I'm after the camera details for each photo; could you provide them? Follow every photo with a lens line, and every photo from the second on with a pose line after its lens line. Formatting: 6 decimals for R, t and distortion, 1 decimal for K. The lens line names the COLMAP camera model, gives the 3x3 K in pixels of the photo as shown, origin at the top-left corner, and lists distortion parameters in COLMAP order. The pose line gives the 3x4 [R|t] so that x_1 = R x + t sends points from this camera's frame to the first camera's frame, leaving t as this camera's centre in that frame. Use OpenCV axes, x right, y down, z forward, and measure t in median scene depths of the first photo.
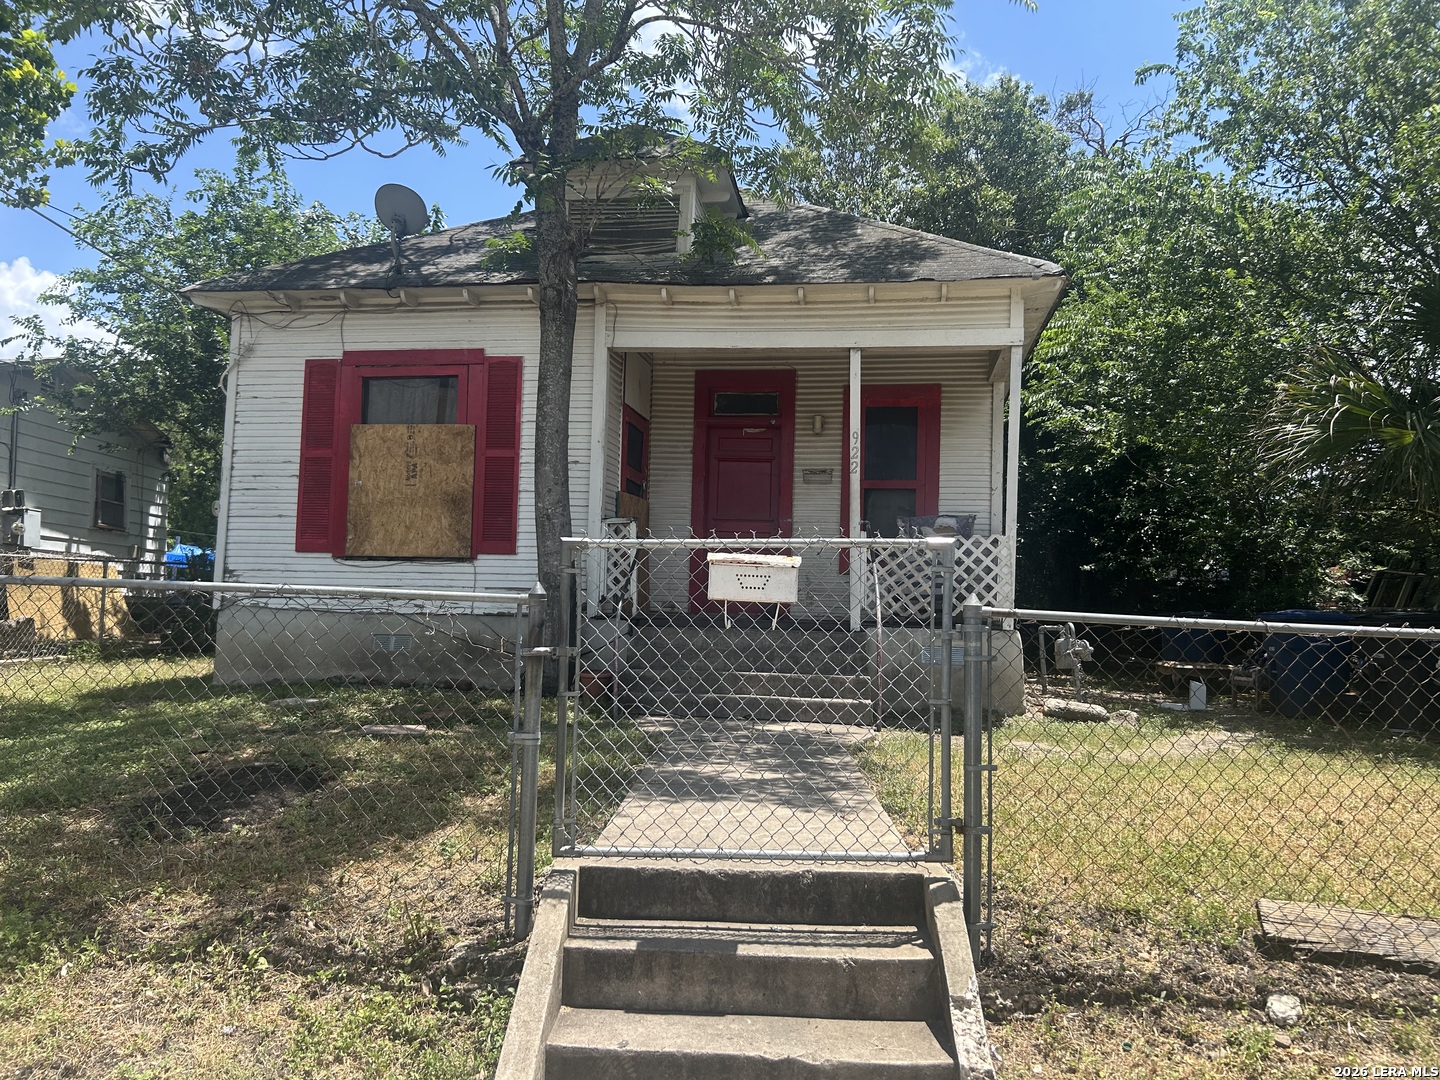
lens RADIAL K [[1109.6, 0, 722.8], [0, 1109.6, 539.2], [0, 0, 1]] dist [0.046809, -0.005069]
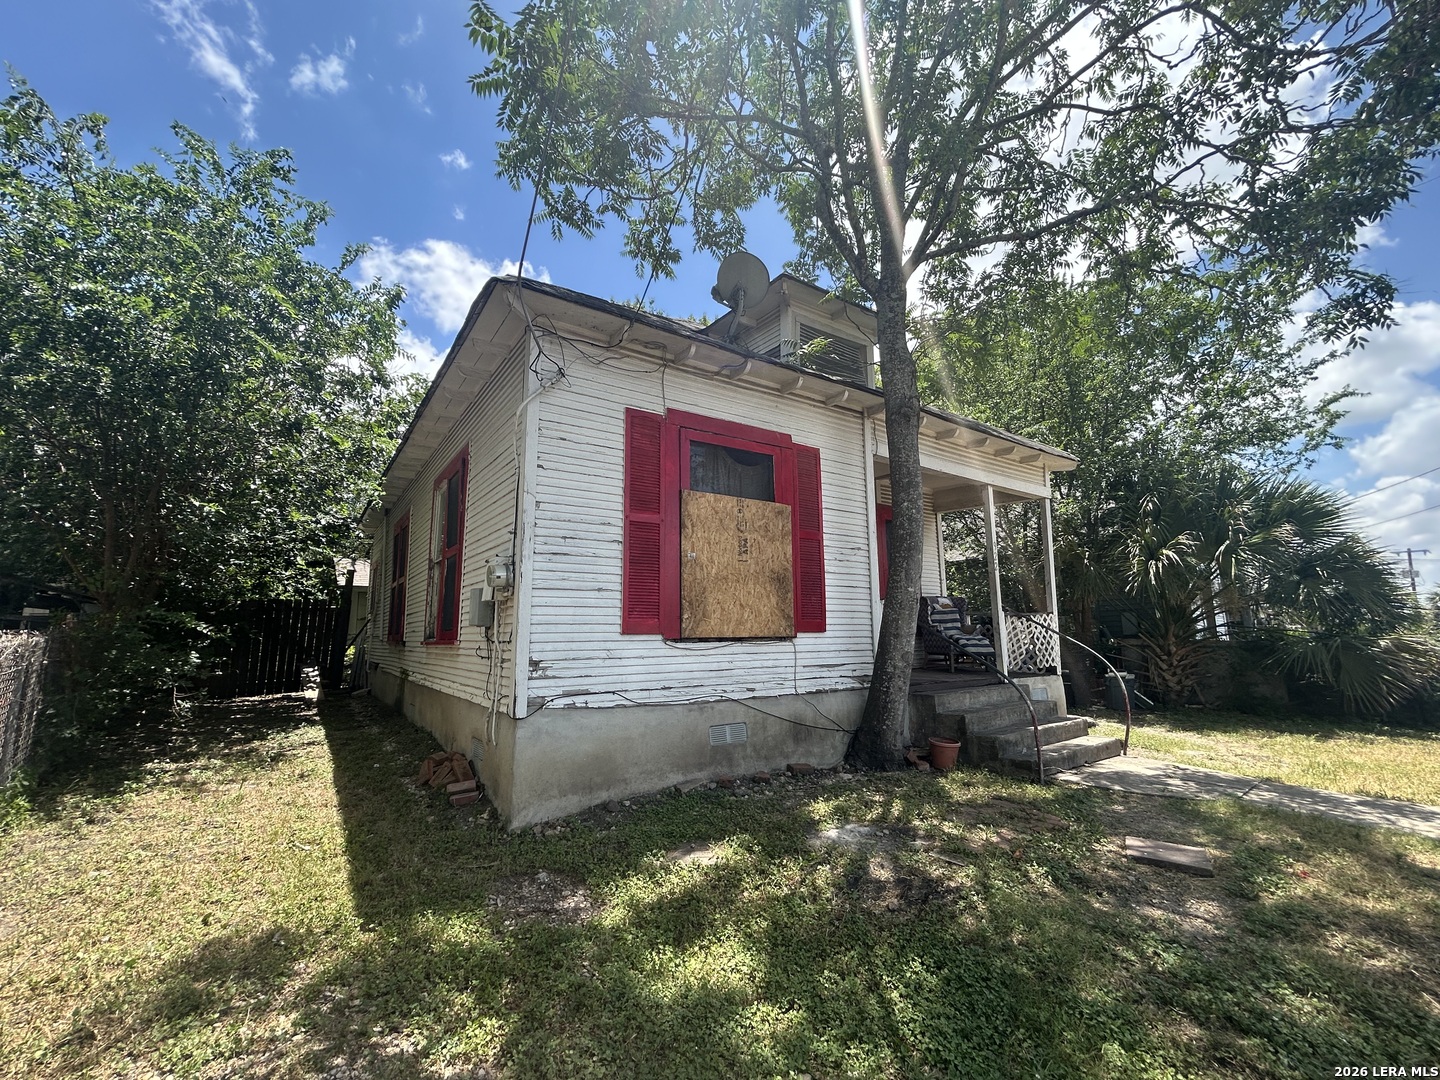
lens RADIAL K [[624.5, 0, 723.5], [0, 624.5, 539.7], [0, 0, 1]] dist [0.004069, 0.000062]
pose [[0.719123, 0.076030, 0.690711, -0.656361], [-0.021023, 0.995922, -0.087738, -0.019404], [-0.694565, 0.048574, 0.717788, 0.622582]]
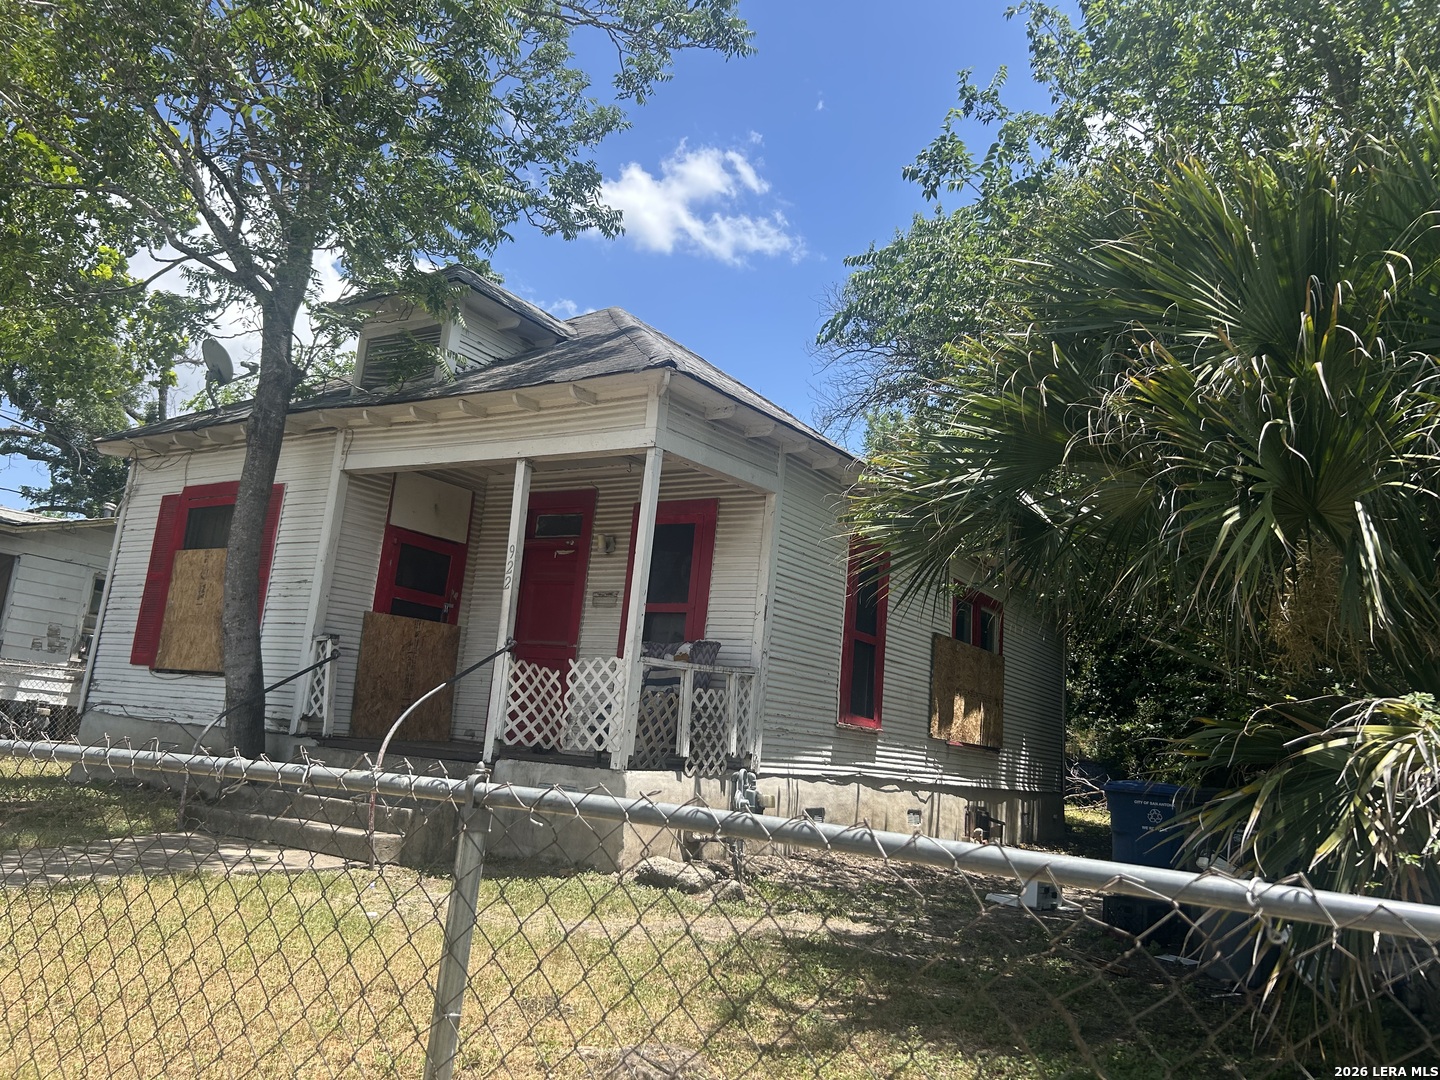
lens RADIAL K [[1109.6, 0, 719.3], [0, 1109.6, 542.8], [0, 0, 1]] dist [0.046809, -0.005069]
pose [[0.913346, -0.020385, -0.406673, 0.624135], [-0.034579, 0.991255, -0.127349, 0.013644], [0.405712, 0.130376, 0.904654, 0.207386]]
